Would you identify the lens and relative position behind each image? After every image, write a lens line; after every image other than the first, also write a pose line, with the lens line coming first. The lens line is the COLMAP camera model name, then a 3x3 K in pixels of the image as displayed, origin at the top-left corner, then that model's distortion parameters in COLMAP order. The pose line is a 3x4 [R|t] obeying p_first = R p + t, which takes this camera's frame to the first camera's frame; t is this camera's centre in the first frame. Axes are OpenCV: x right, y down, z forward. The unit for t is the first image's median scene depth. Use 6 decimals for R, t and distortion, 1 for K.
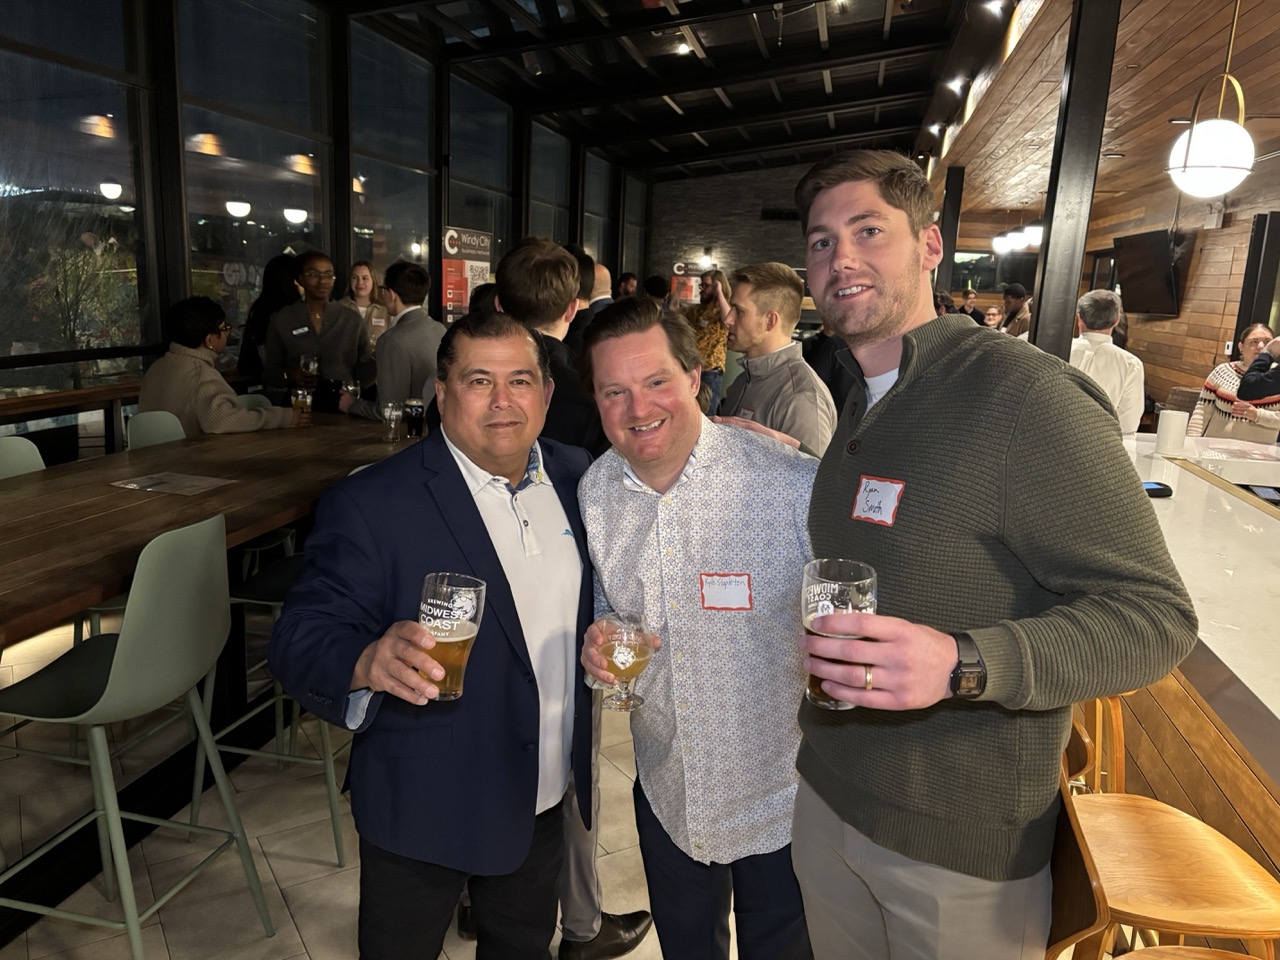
lens RADIAL K [[970.3, 0, 642.4], [0, 970.3, 494.6], [0, 0, 1]] dist [0.039088, -0.043892]
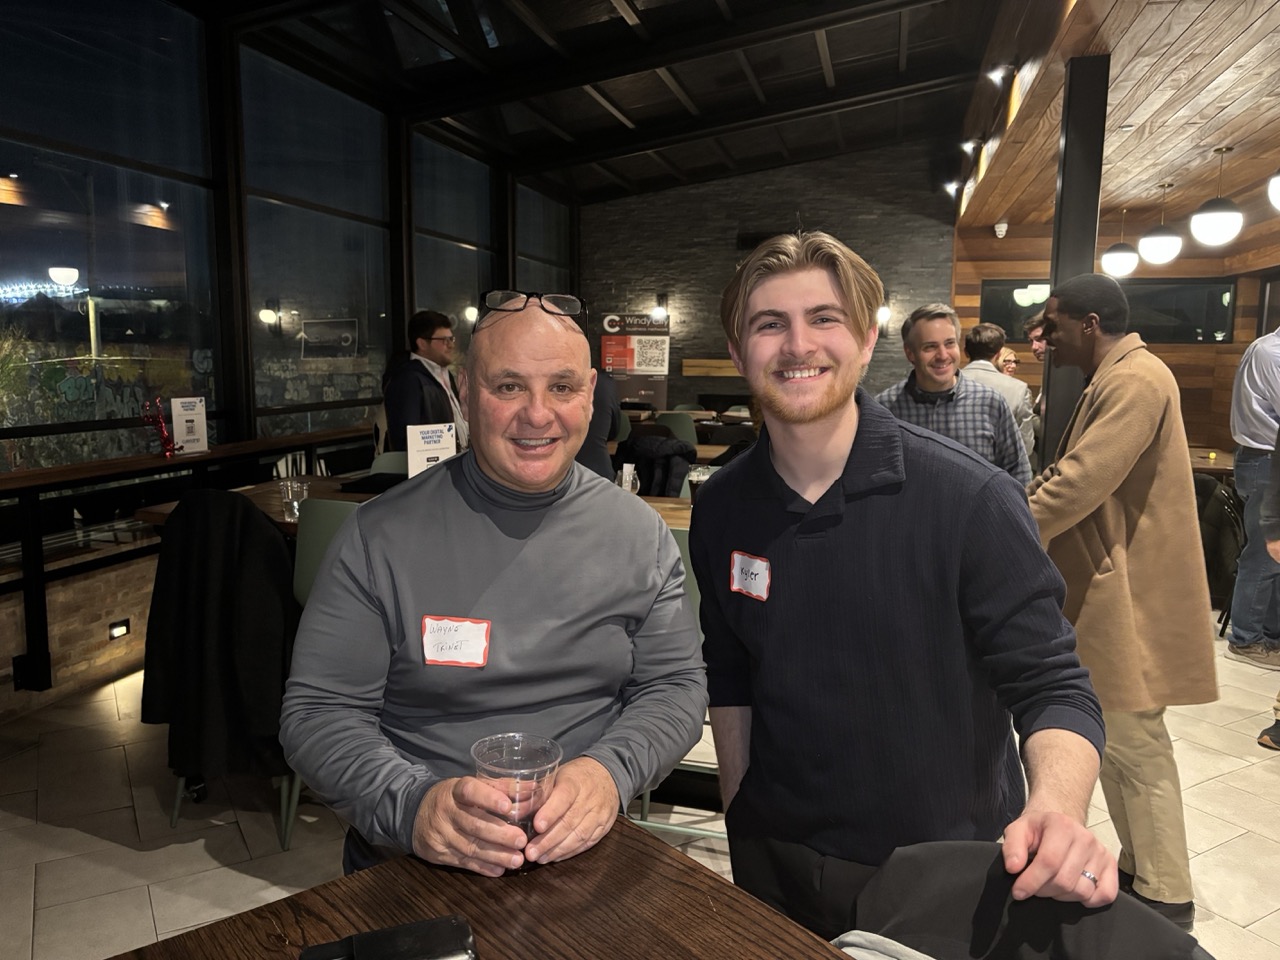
lens RADIAL K [[950.0, 0, 640.0], [0, 950.0, 480.0], [0, 0, 1]] dist [0.067433, -0.095363]
pose [[0.998748, -0.031757, -0.038658, 0.078935], [0.028336, 0.995890, -0.086026, -0.070354], [0.041231, 0.084822, 0.995543, 0.365989]]
